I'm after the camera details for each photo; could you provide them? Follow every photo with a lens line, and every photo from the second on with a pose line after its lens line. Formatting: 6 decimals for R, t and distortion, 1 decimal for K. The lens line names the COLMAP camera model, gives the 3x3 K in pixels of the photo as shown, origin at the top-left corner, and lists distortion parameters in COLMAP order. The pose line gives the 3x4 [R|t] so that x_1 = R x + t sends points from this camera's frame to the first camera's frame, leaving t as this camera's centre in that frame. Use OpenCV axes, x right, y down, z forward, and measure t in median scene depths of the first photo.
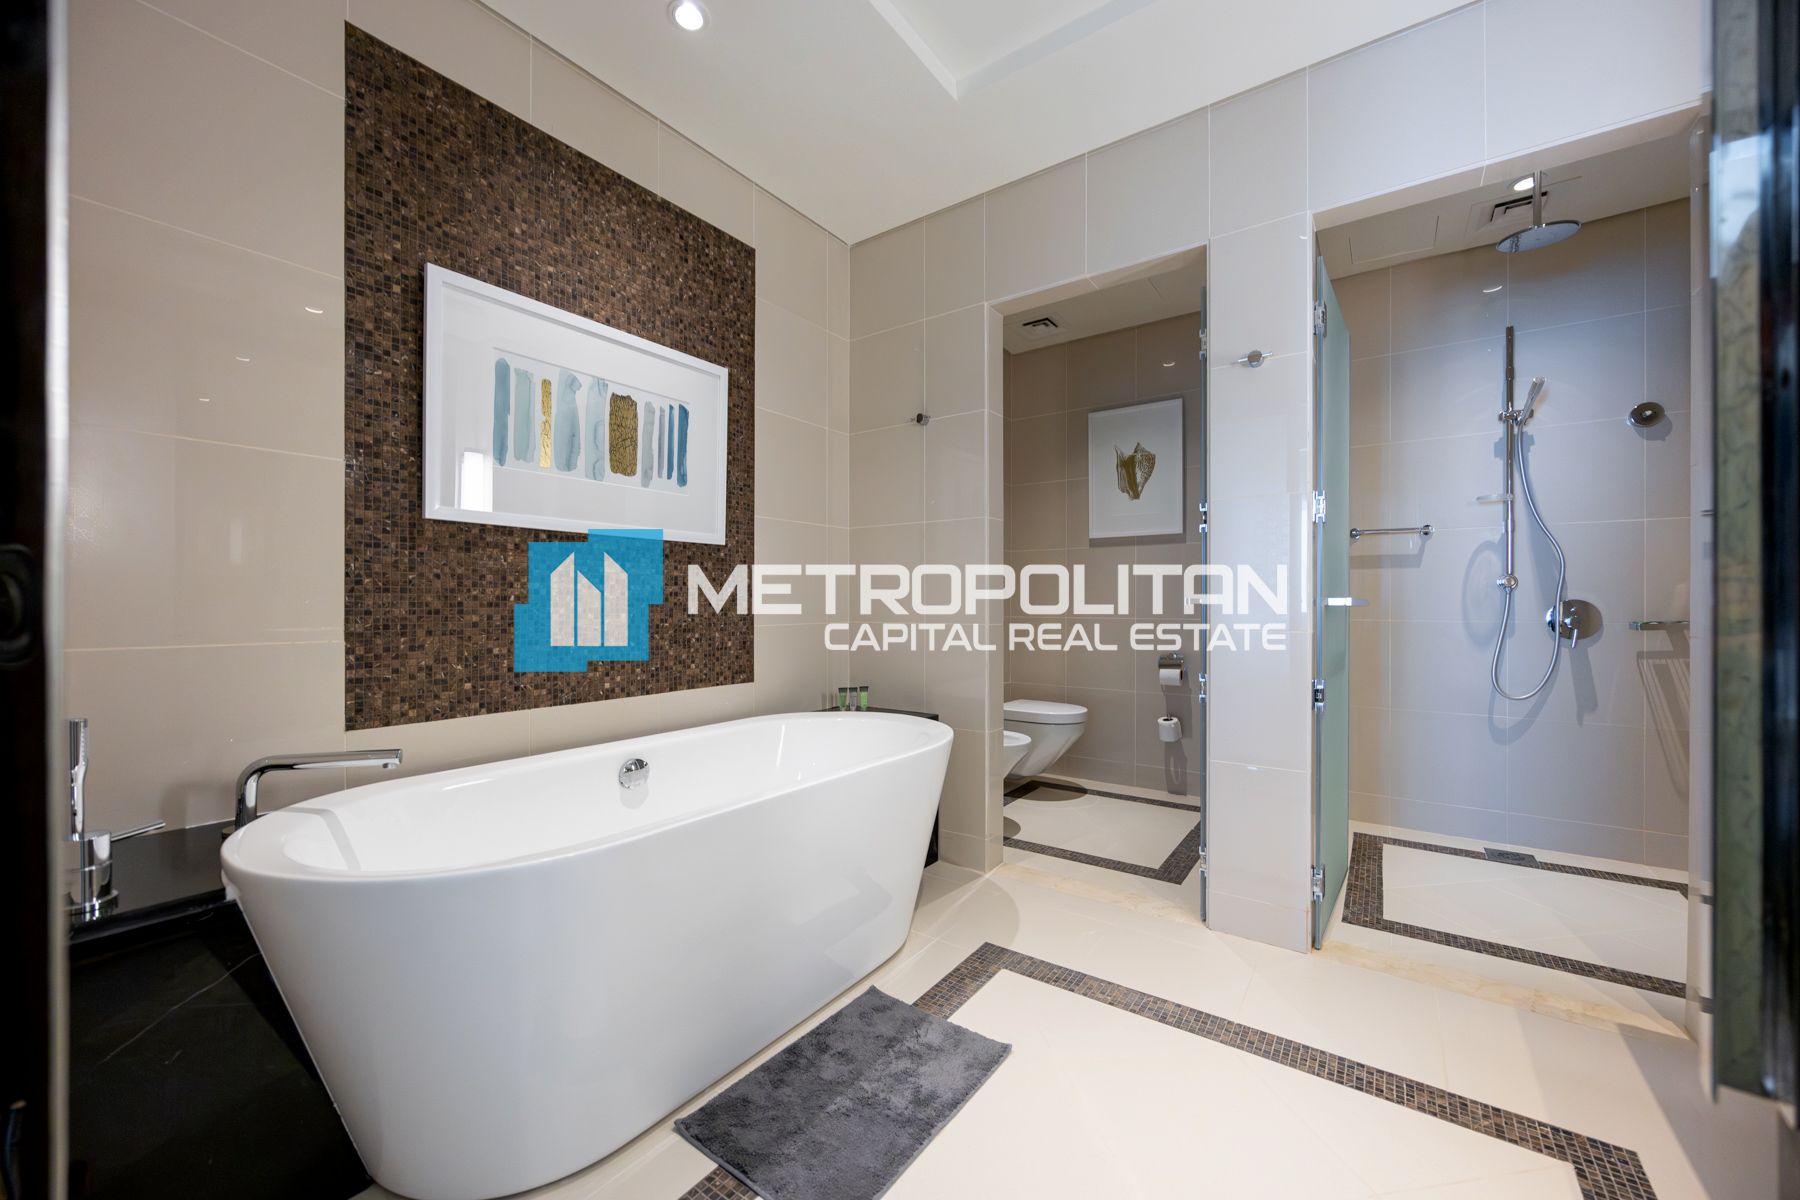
lens RADIAL K [[686.9, 0, 901.4], [0, 686.9, 604.1], [0, 0, 1]] dist [-0.000682, -0.000275]
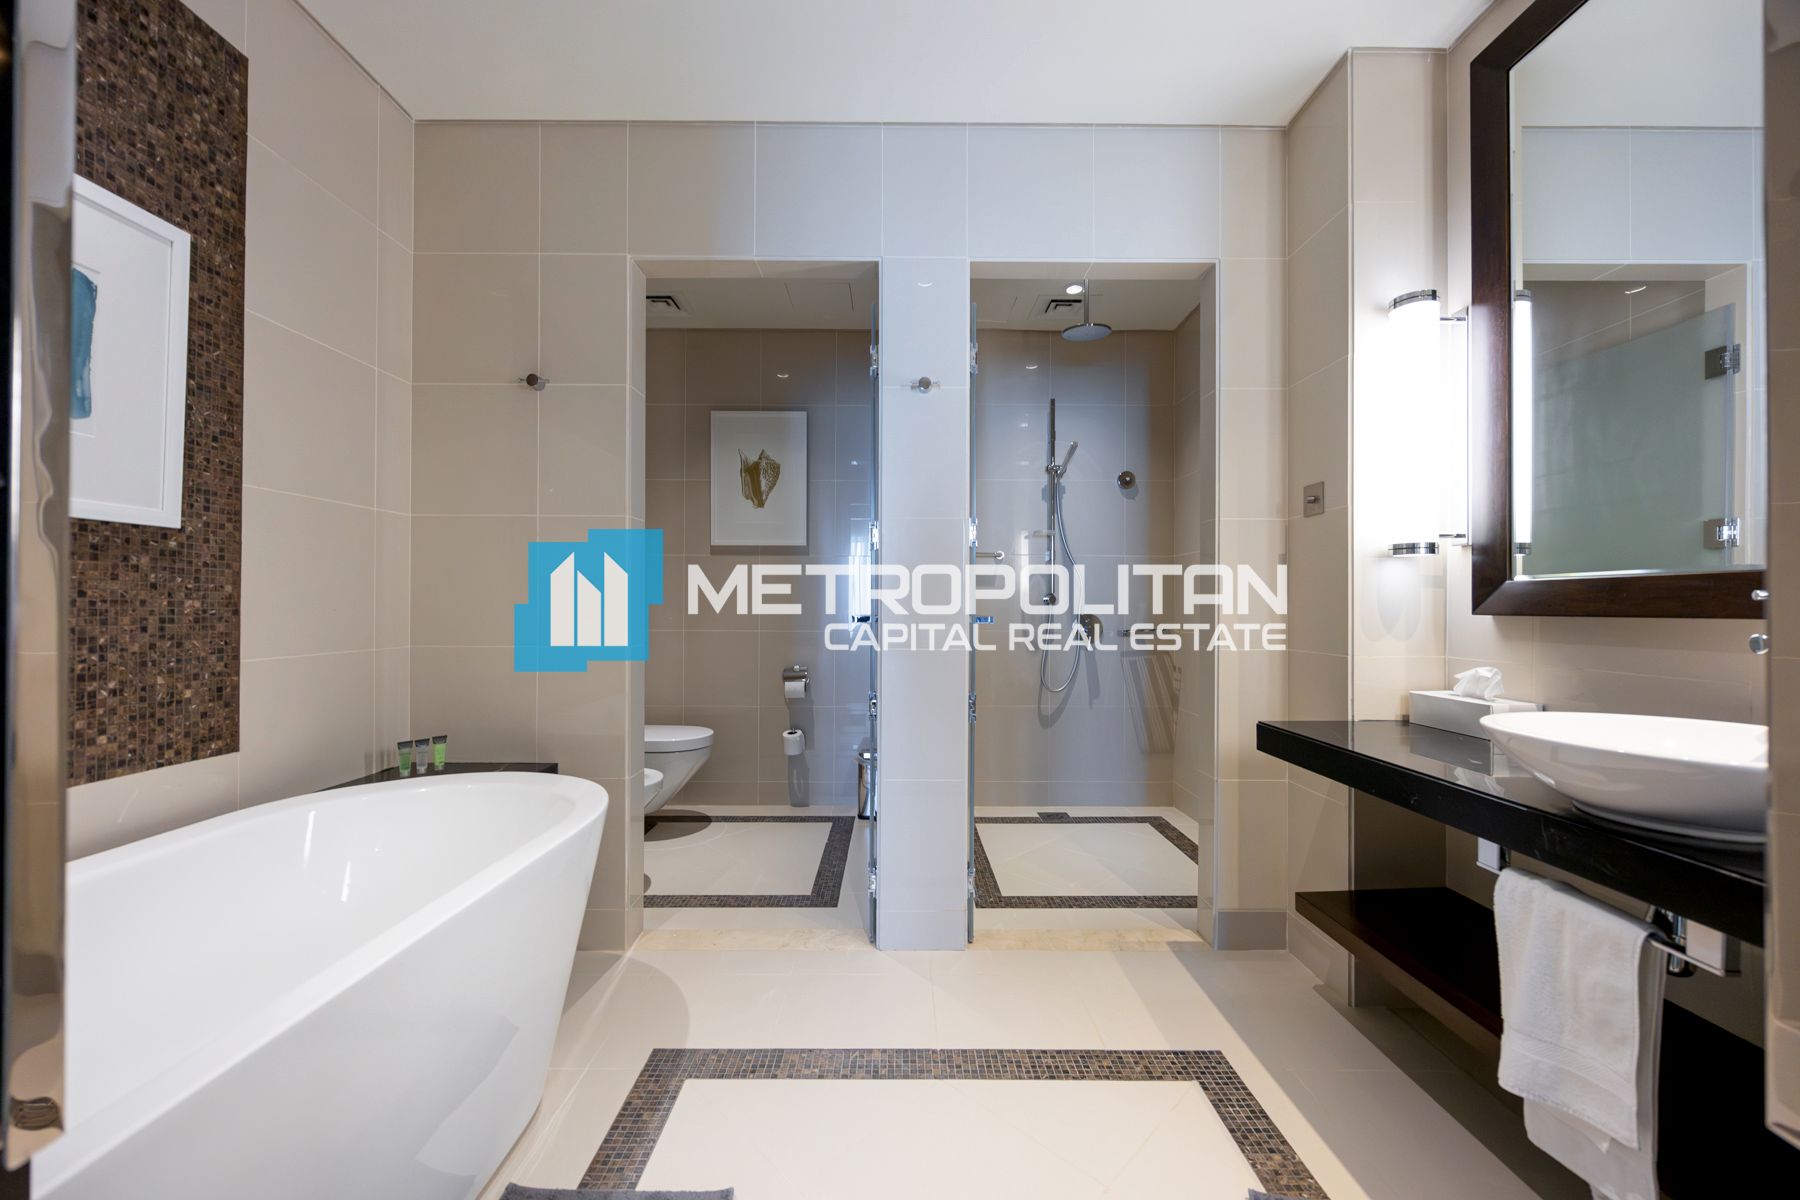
lens RADIAL K [[686.9, 0, 901.4], [0, 686.9, 604.1], [0, 0, 1]] dist [-0.000682, -0.000275]
pose [[0.812753, 0.005527, 0.582583, -0.097664], [-0.003142, 0.999982, -0.005103, -0.019999], [-0.582600, 0.002317, 0.812755, 0.158474]]
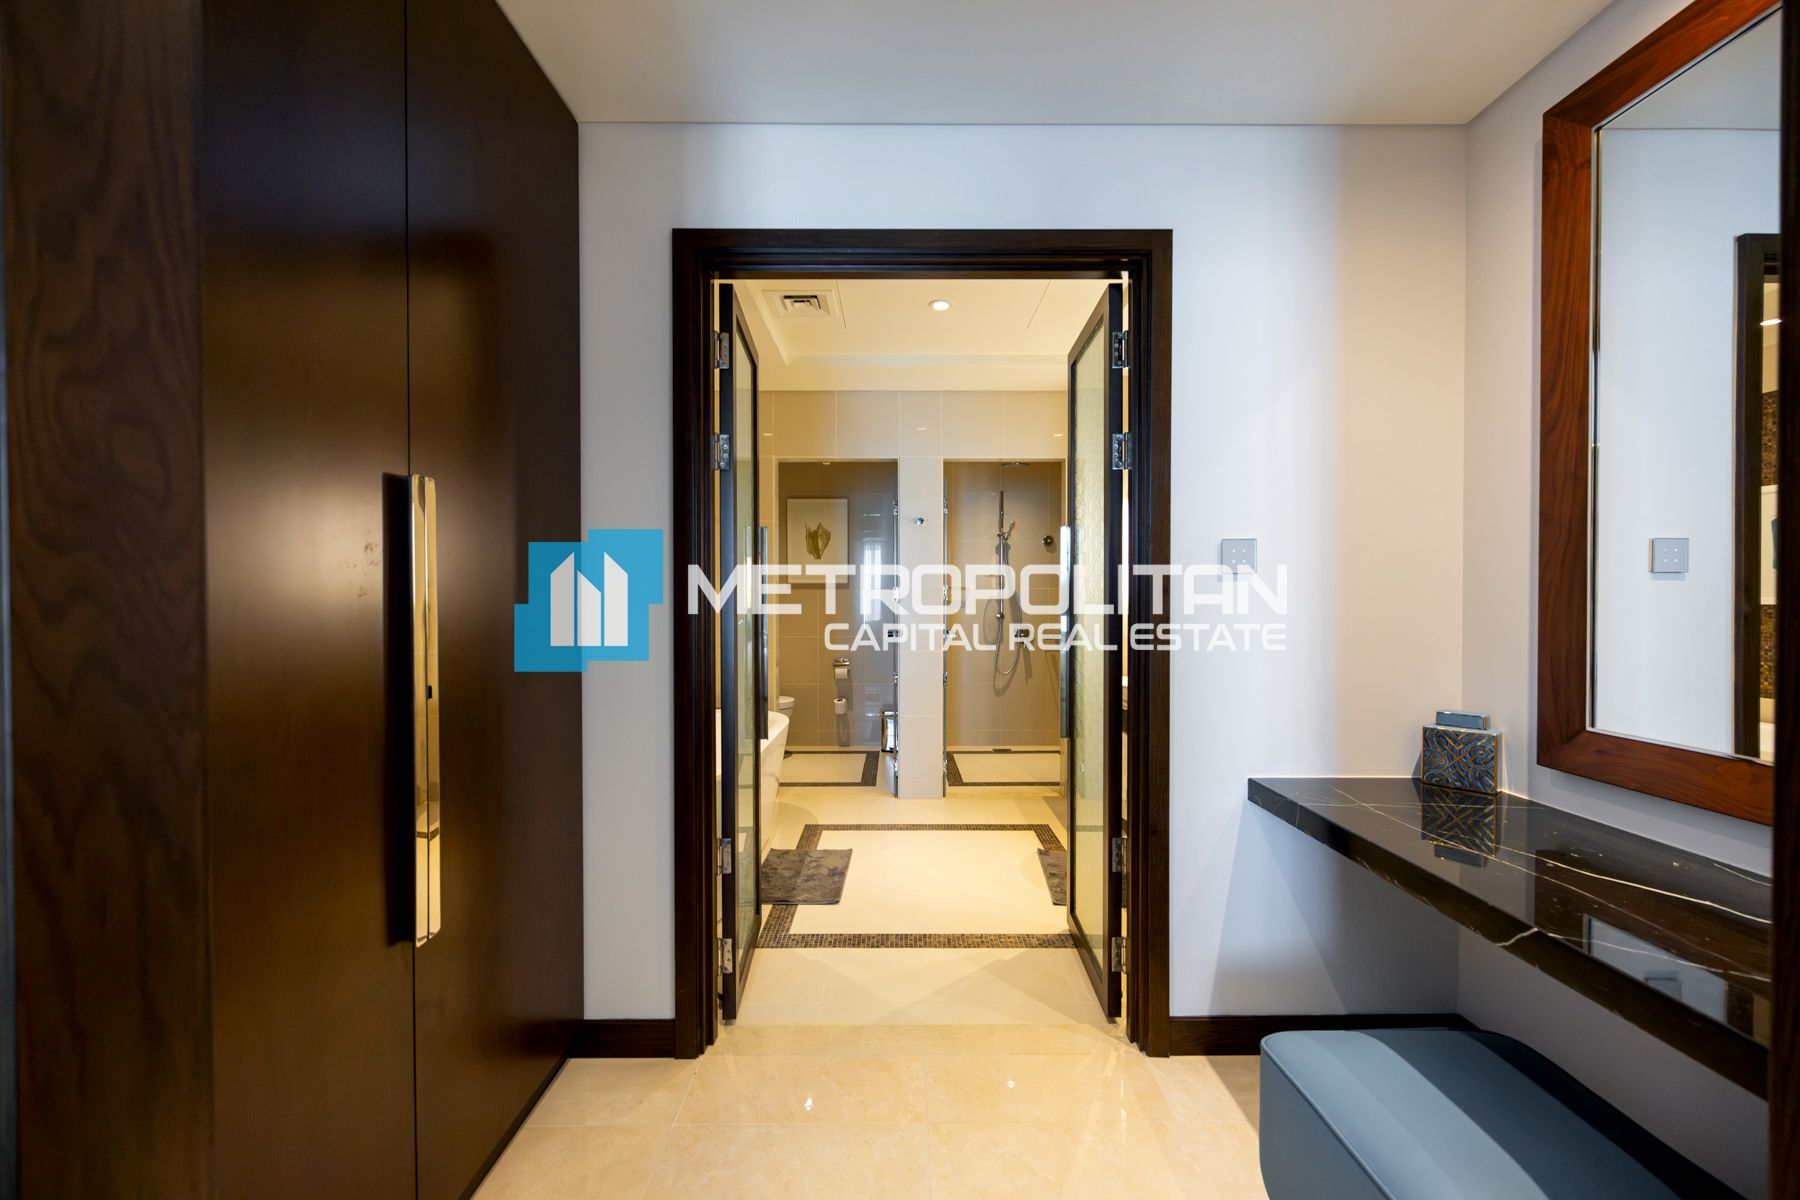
lens RADIAL K [[686.9, 0, 901.4], [0, 686.9, 604.1], [0, 0, 1]] dist [-0.000682, -0.000275]
pose [[0.812457, -0.005694, 0.582993, -0.656601], [0.000103, 0.999954, 0.009623, -0.108453], [-0.583021, -0.007758, 0.812420, -0.581572]]
